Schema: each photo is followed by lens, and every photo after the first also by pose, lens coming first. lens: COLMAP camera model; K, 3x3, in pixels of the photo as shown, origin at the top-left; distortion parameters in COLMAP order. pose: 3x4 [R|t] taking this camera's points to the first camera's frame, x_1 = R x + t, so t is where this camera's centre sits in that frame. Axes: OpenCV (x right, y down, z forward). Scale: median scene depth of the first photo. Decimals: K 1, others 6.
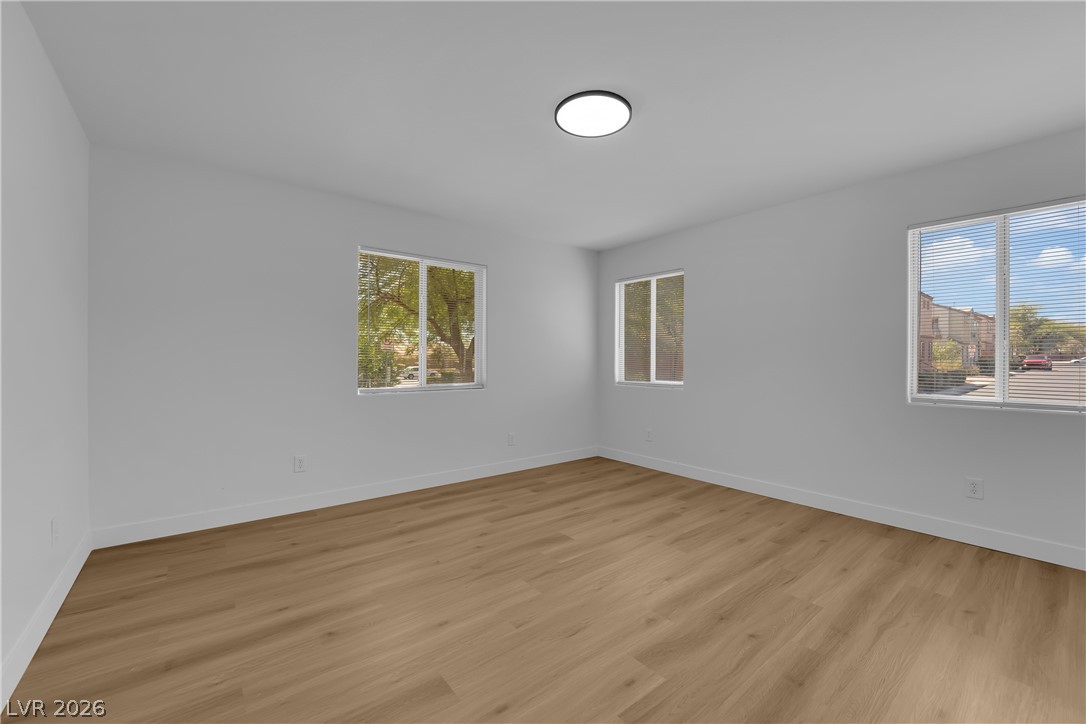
lens RADIAL K [[436.9, 0, 541.6], [0, 436.9, 364.2], [0, 0, 1]] dist [-0.012733, -0.002393]
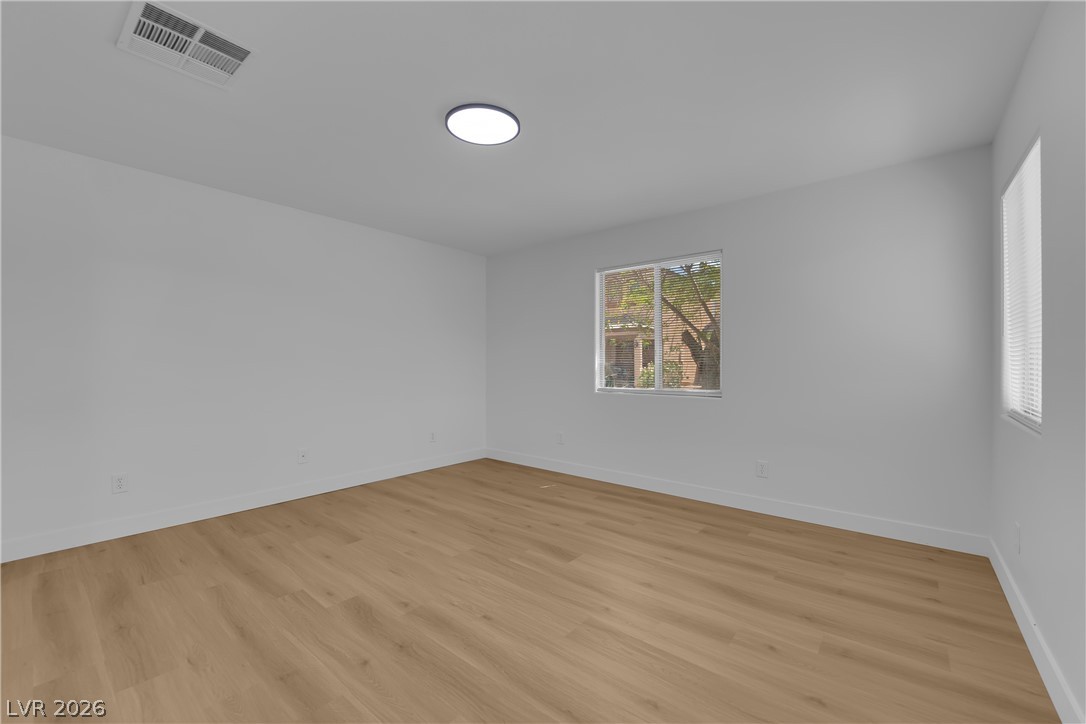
lens RADIAL K [[436.9, 0, 536.3], [0, 436.9, 359.5], [0, 0, 1]] dist [-0.012733, -0.002393]
pose [[0.202004, -0.010196, -0.979332, 0.874796], [-0.012063, 0.999844, -0.012897, -0.003340], [0.979310, 0.014419, 0.201849, 0.694407]]
